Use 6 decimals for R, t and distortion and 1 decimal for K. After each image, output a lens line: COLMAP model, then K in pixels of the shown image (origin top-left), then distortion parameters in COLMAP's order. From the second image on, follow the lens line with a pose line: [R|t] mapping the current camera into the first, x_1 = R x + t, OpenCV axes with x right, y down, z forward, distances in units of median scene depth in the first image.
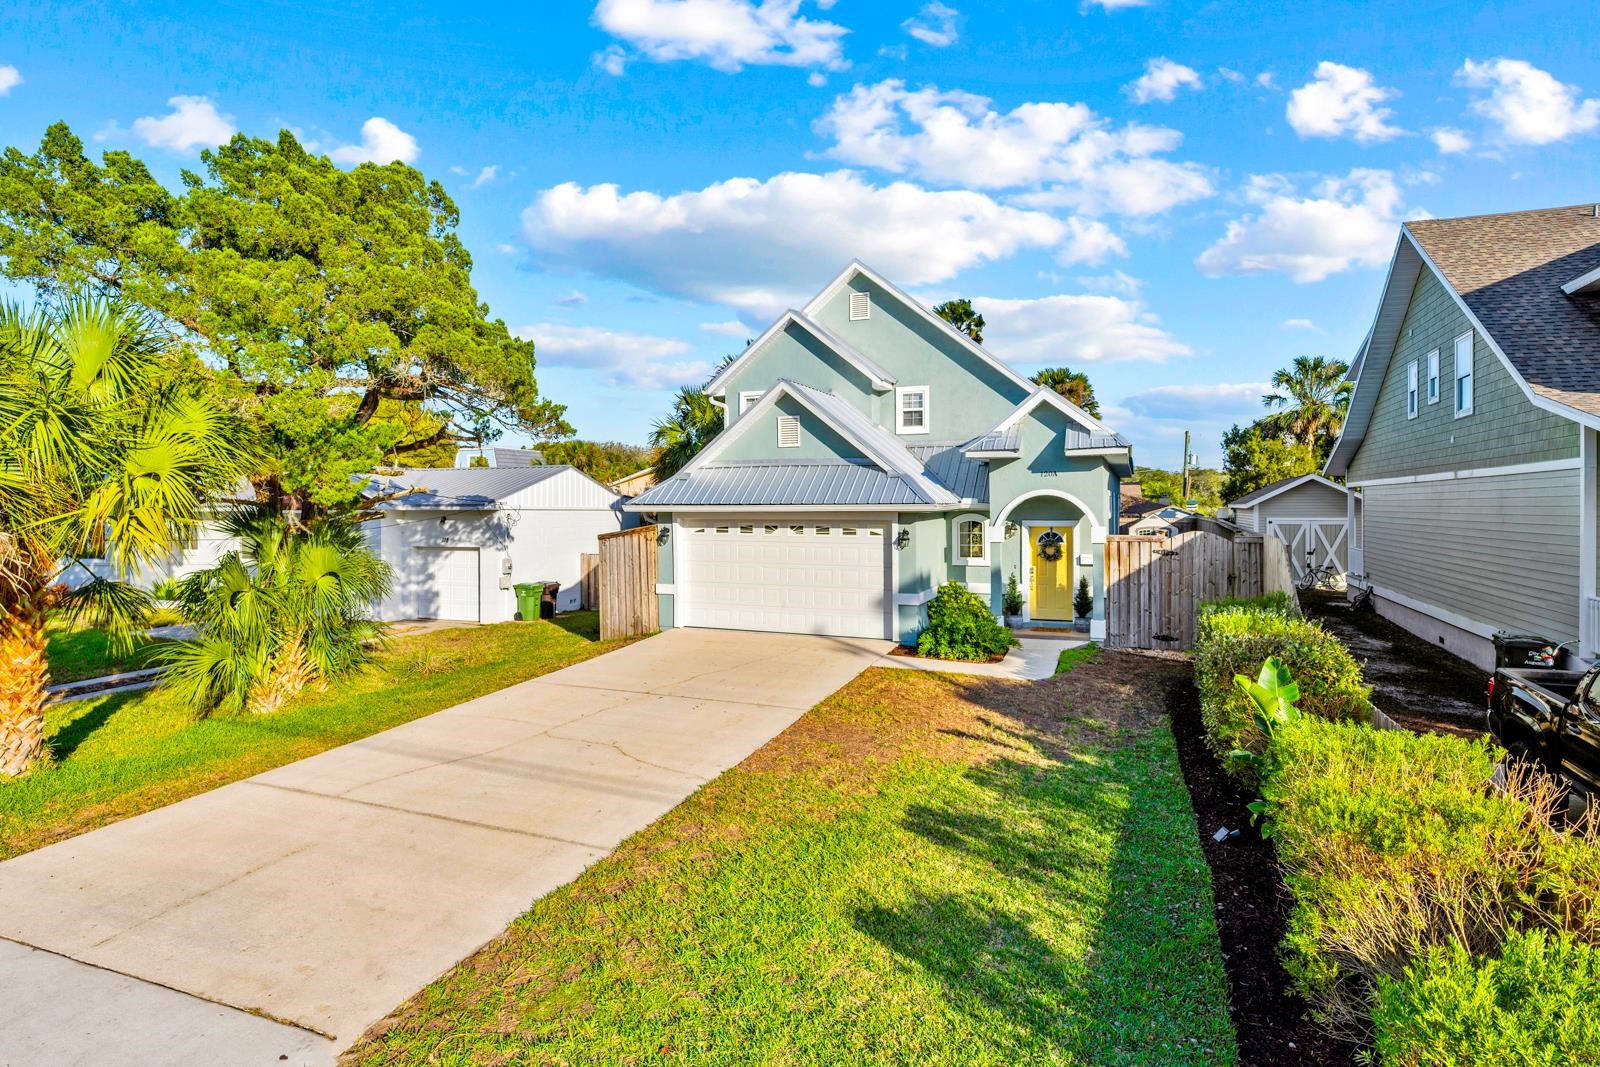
lens RADIAL K [[871.9, 0, 799.4], [0, 871.9, 526.1], [0, 0, 1]] dist [-0.003512, 0.001126]
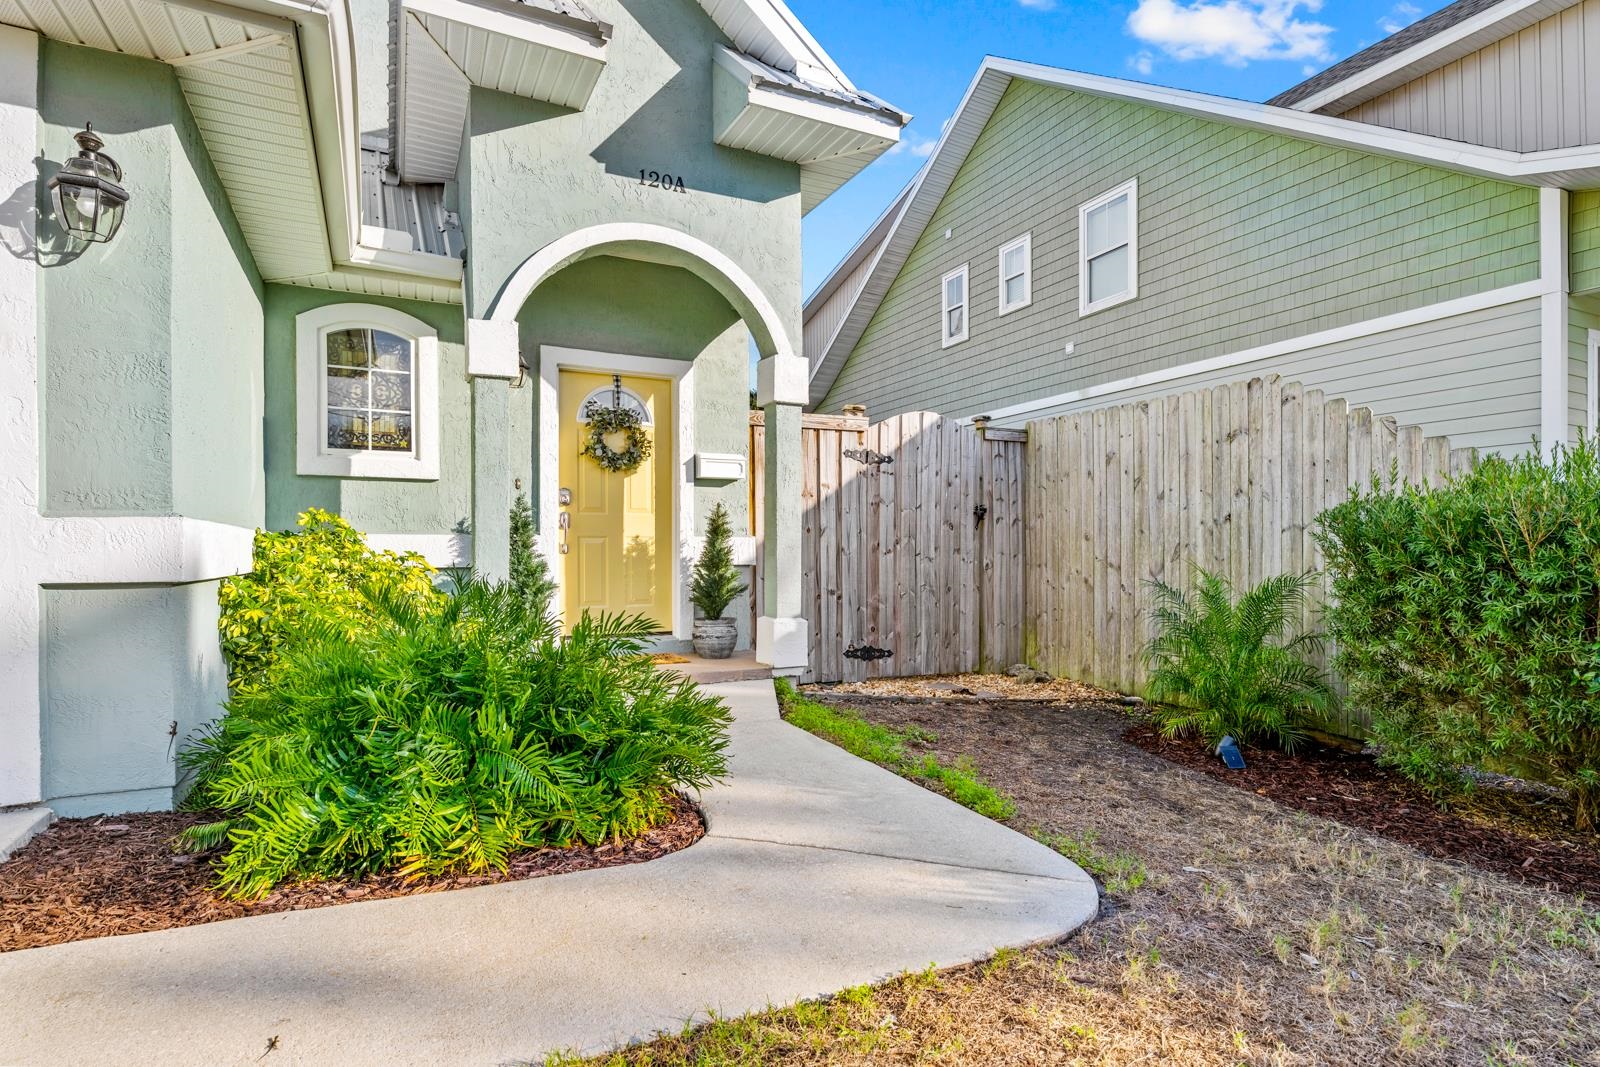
lens RADIAL K [[820.2, 0, 800.5], [0, 820.2, 550.5], [0, 0, 1]] dist [0.002760, 0.000858]
pose [[0.662365, 0.004397, 0.749169, 0.087647], [0.017536, 0.999618, -0.021371, 0.084536], [-0.748976, 0.027293, 0.662034, 0.745610]]
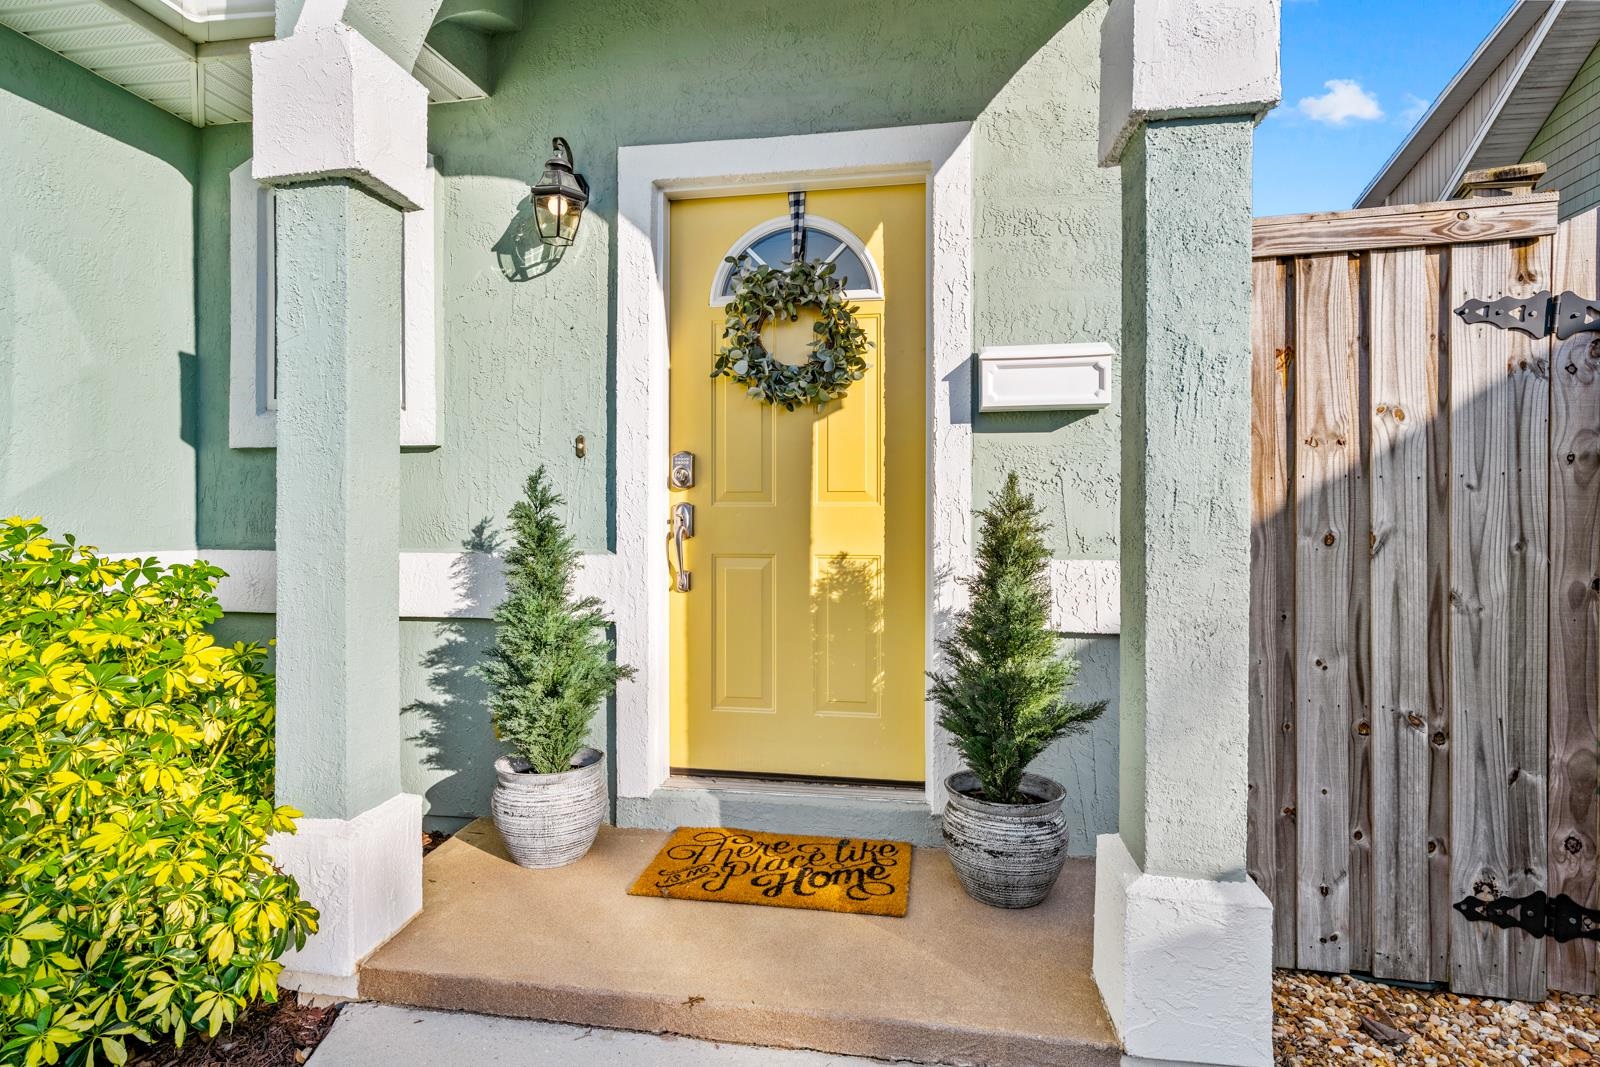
lens RADIAL K [[820.2, 0, 794.4], [0, 820.2, 520.0], [0, 0, 1]] dist [0.002760, 0.000858]
pose [[0.978221, 0.007238, 0.207439, 0.267452], [-0.001803, 0.999650, -0.026376, 0.066933], [-0.207557, 0.025427, 0.977892, 0.885364]]
